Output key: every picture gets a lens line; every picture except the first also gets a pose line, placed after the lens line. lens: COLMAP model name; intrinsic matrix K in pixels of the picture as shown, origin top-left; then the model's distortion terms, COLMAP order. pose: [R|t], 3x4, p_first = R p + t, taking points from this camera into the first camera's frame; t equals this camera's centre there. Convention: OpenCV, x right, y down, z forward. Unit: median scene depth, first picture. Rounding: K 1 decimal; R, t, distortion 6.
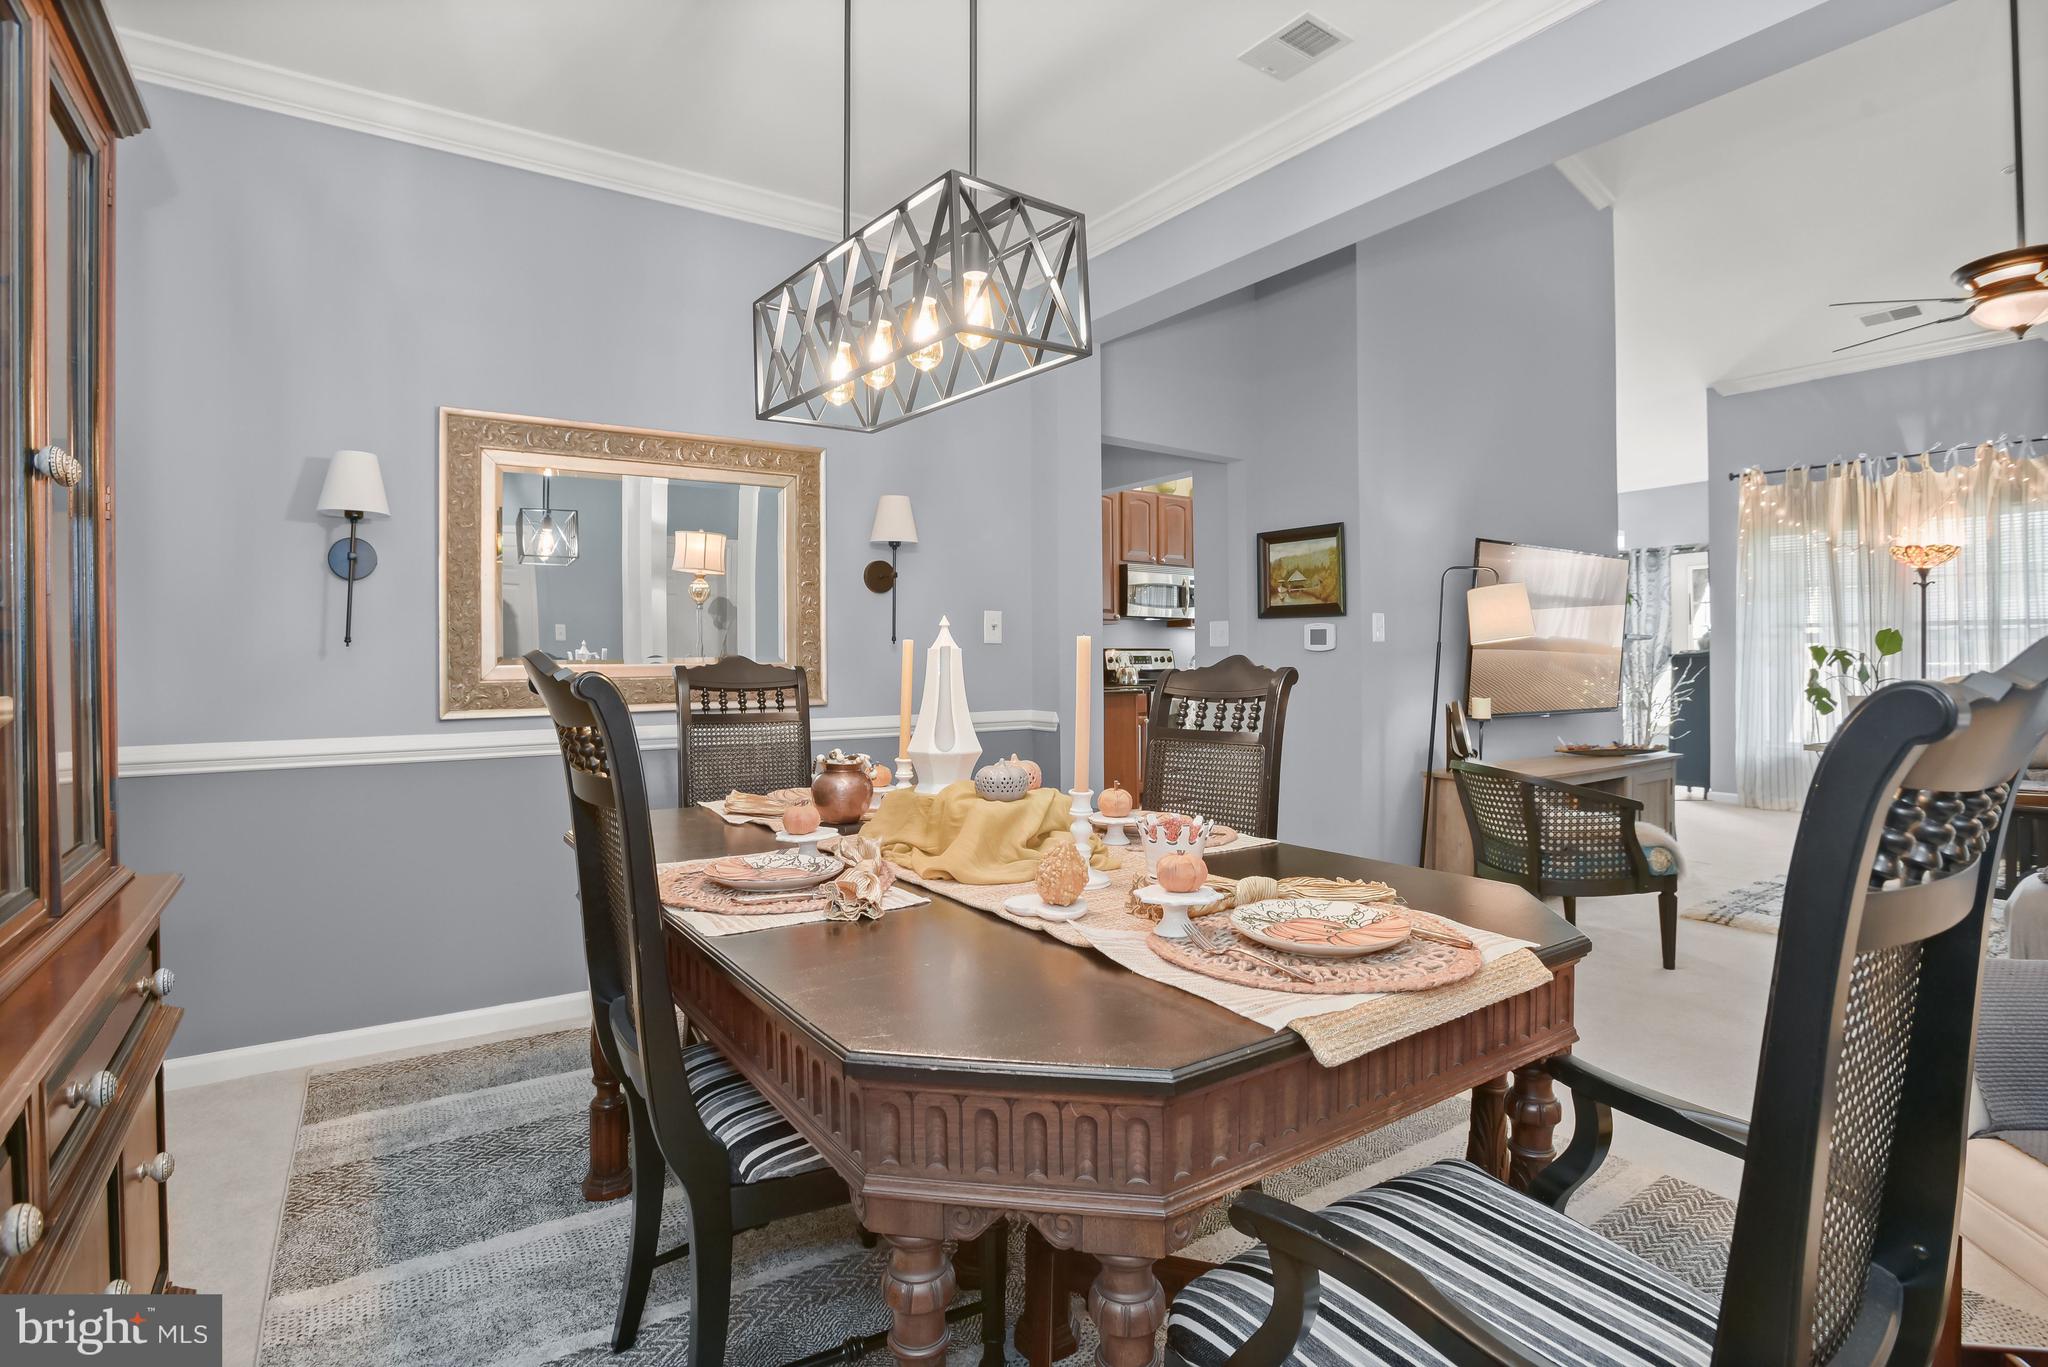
lens RADIAL K [[989.6, 0, 1029.3], [0, 989.6, 653.1], [0, 0, 1]] dist [-0.057570, 0.017369]
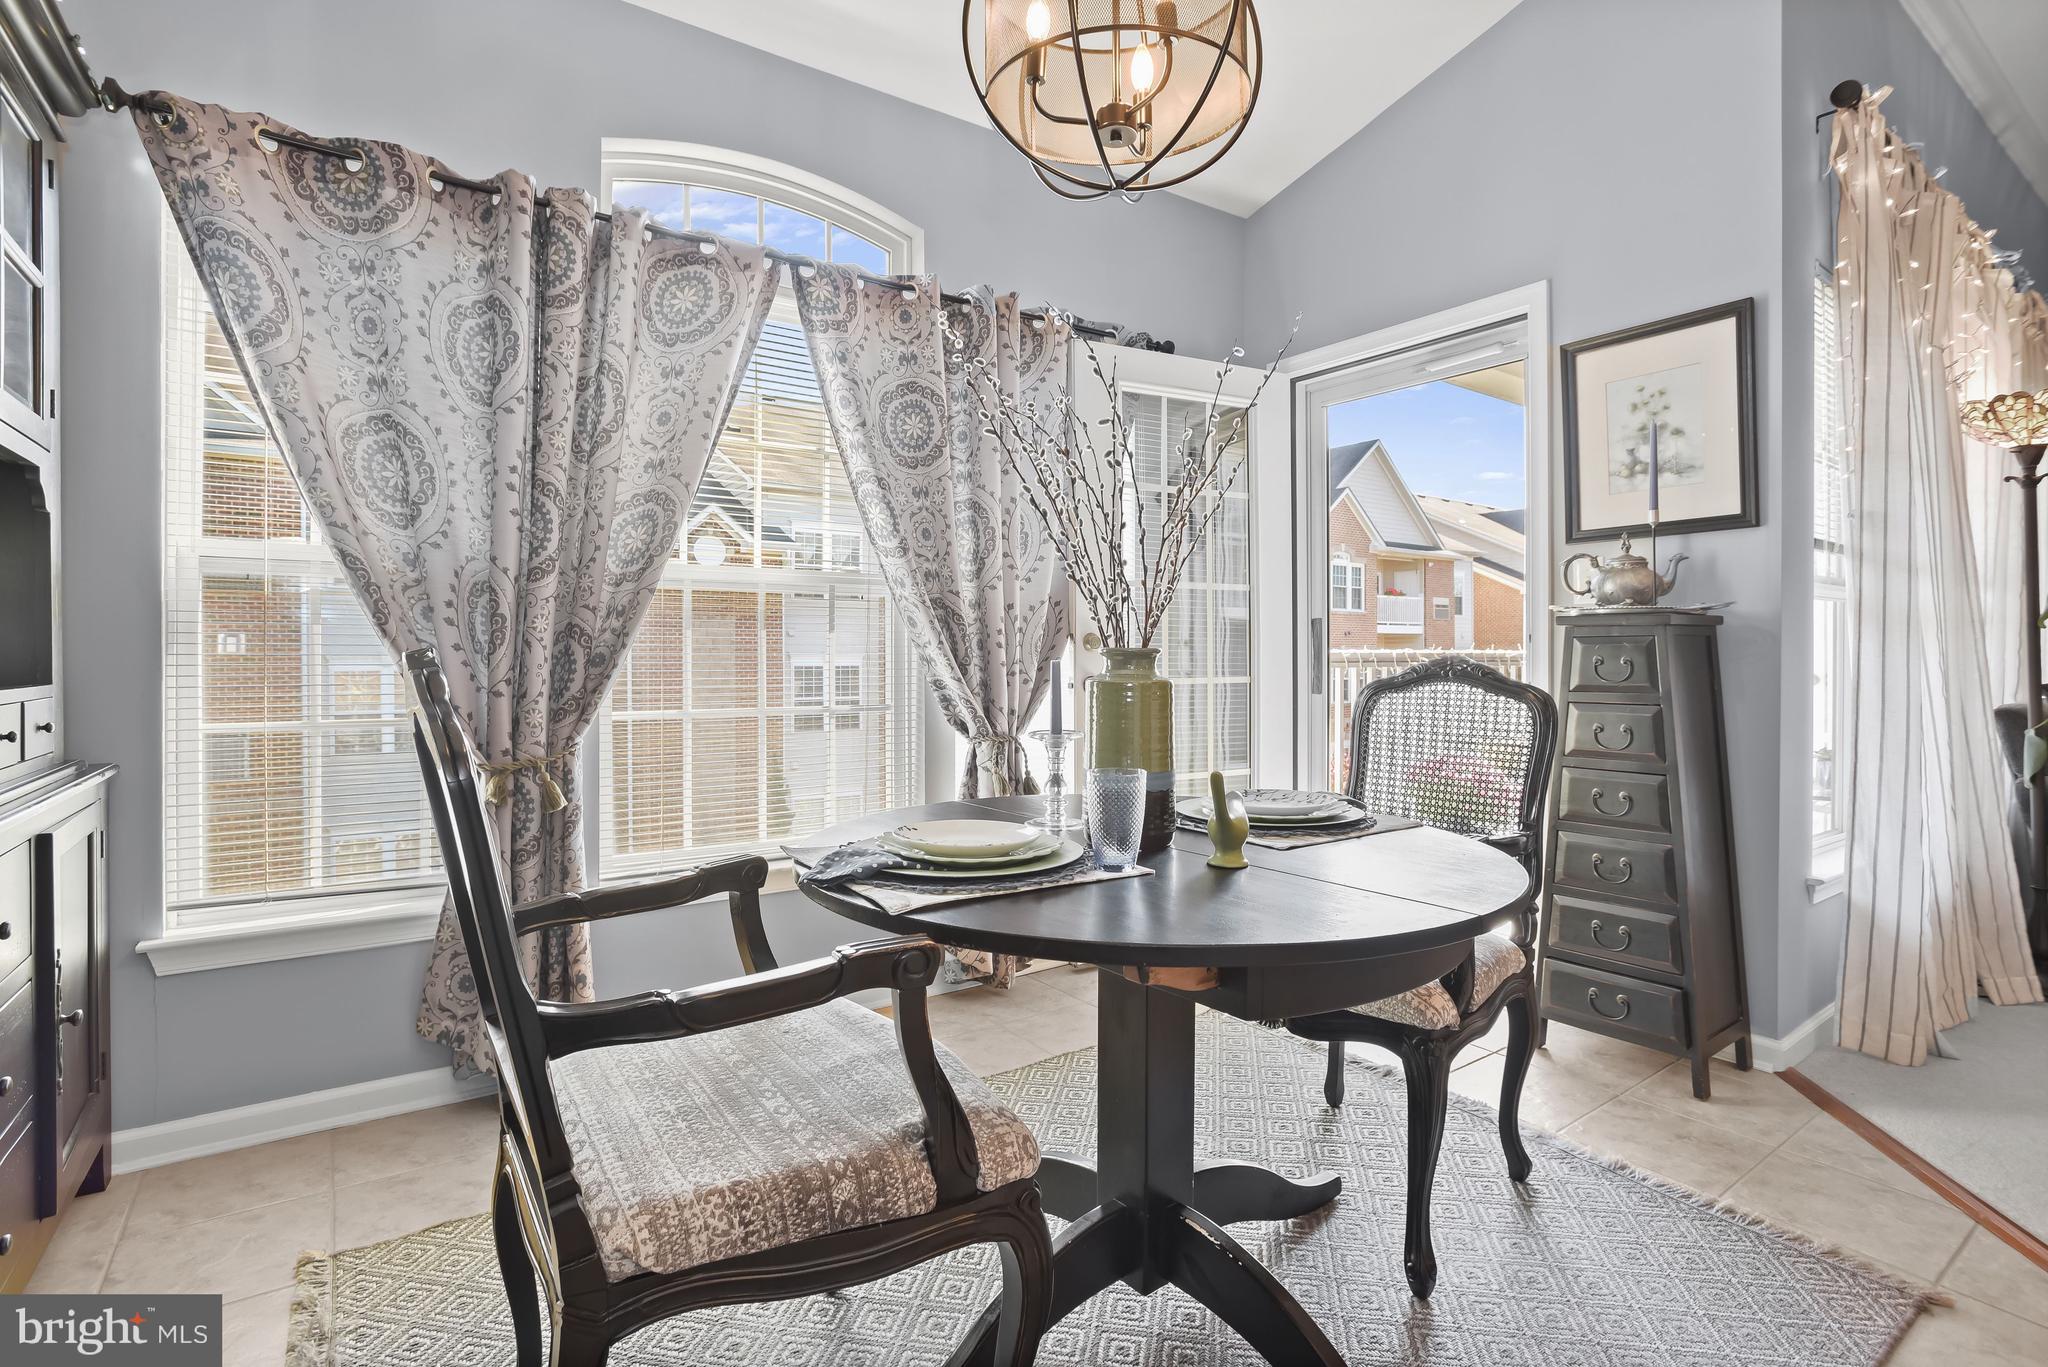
lens RADIAL K [[999.3, 0, 1026.3], [0, 999.3, 655.9], [0, 0, 1]] dist [-0.051541, 0.026147]
pose [[-0.014683, 0.001664, 0.999891, 0.434606], [-0.006633, 0.999976, -0.001761, 0.017900], [-0.999870, -0.006658, -0.014671, 1.432241]]
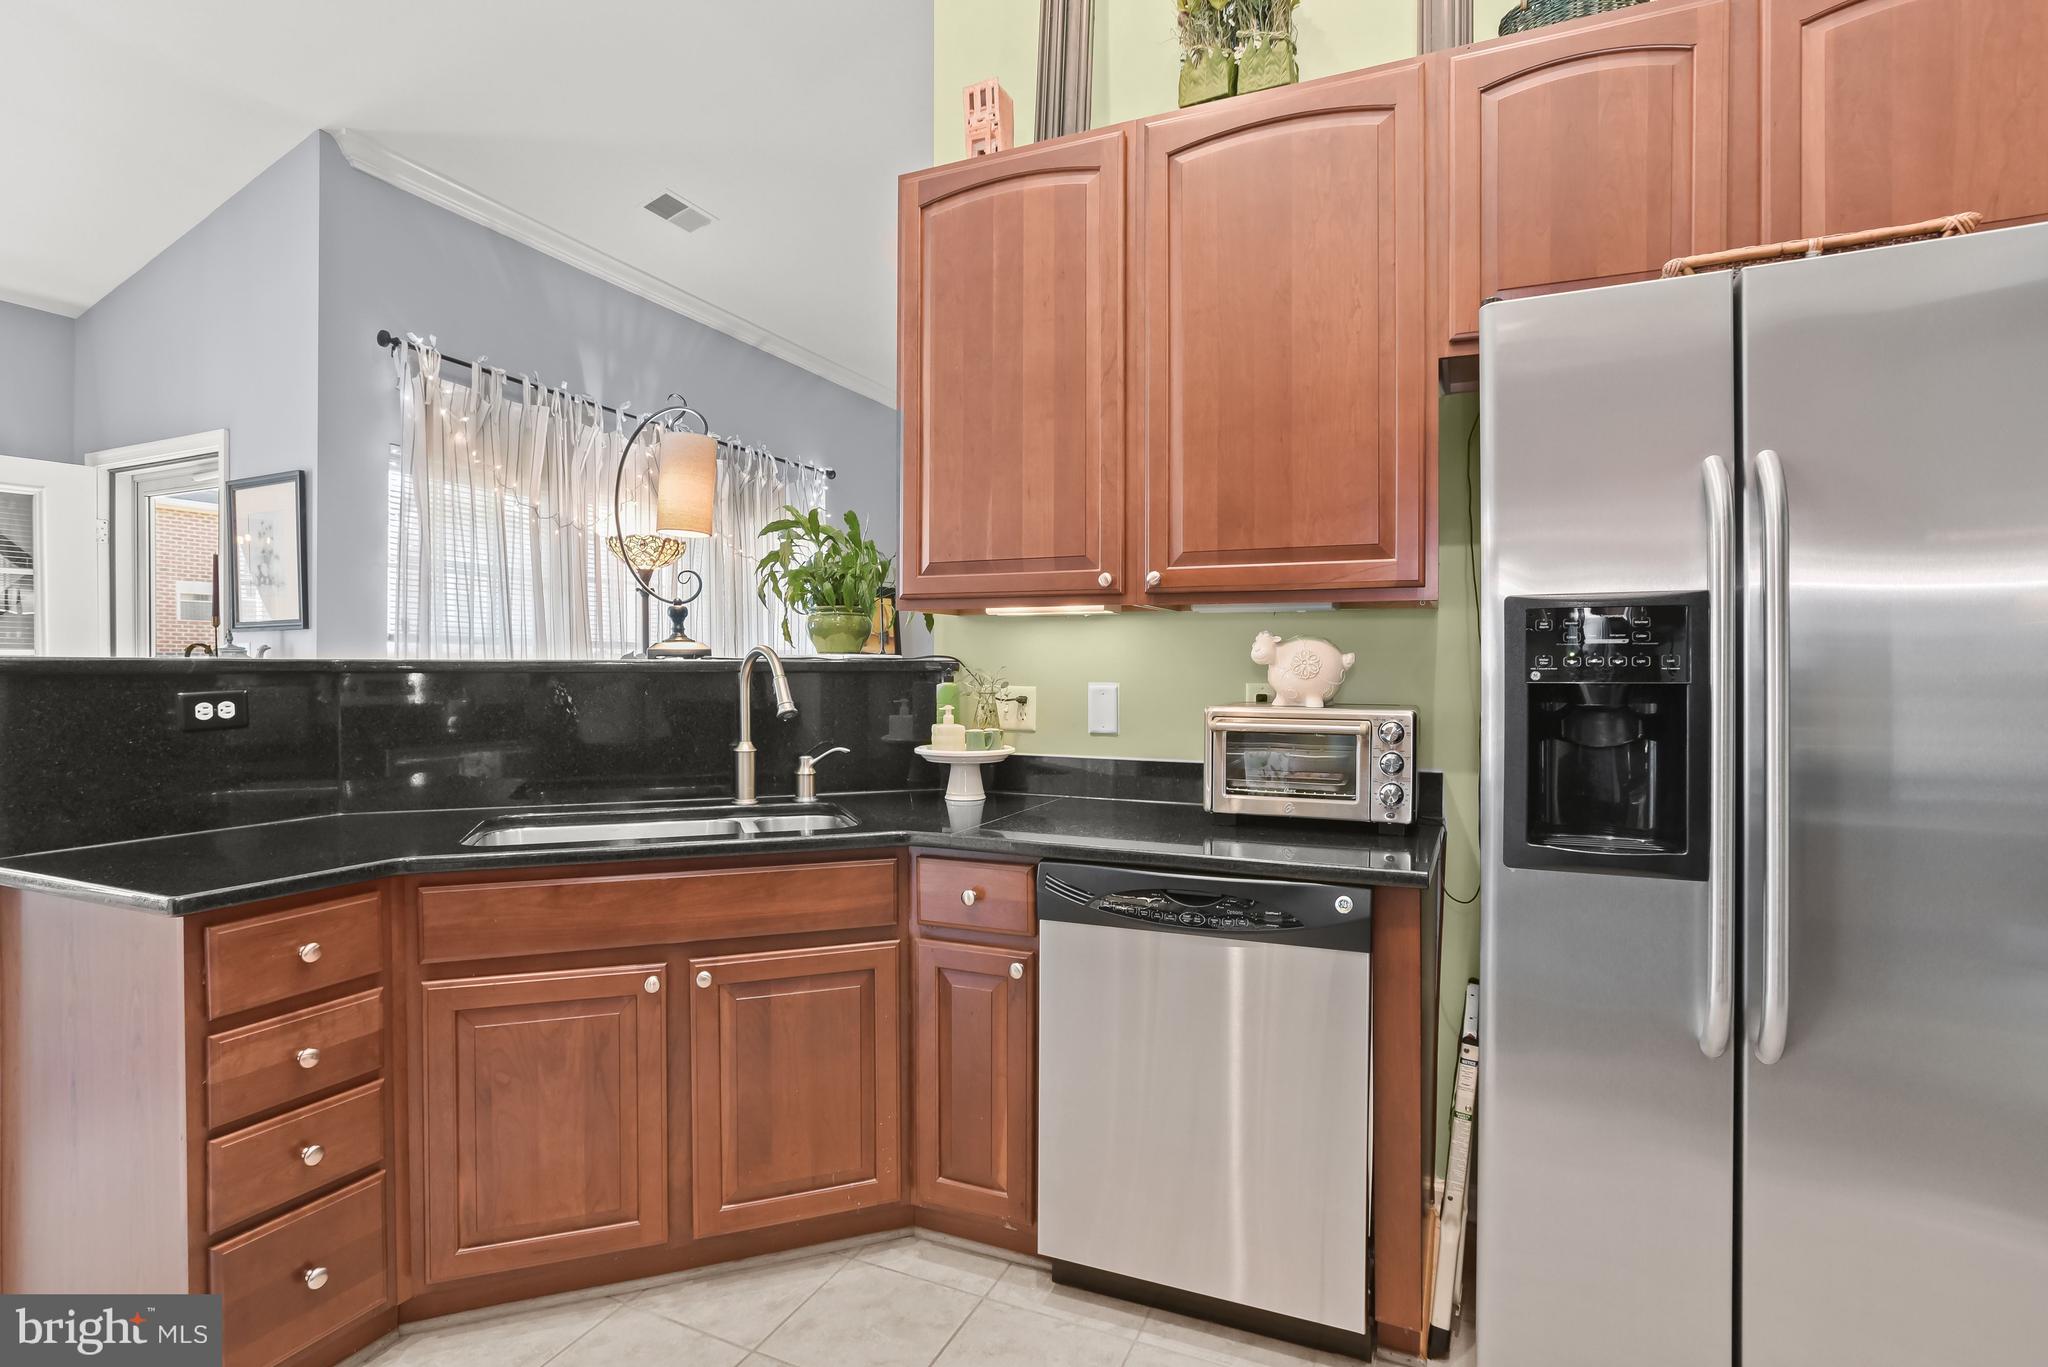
lens RADIAL K [[987.1, 0, 1022.2], [0, 987.1, 675.1], [0, 0, 1]] dist [-0.046768, 0.023598]
pose [[-0.517070, -0.005826, 0.855923, 0.136802], [-0.004813, 0.999981, 0.003899, -0.012391], [-0.855930, -0.002104, -0.517088, 1.082626]]
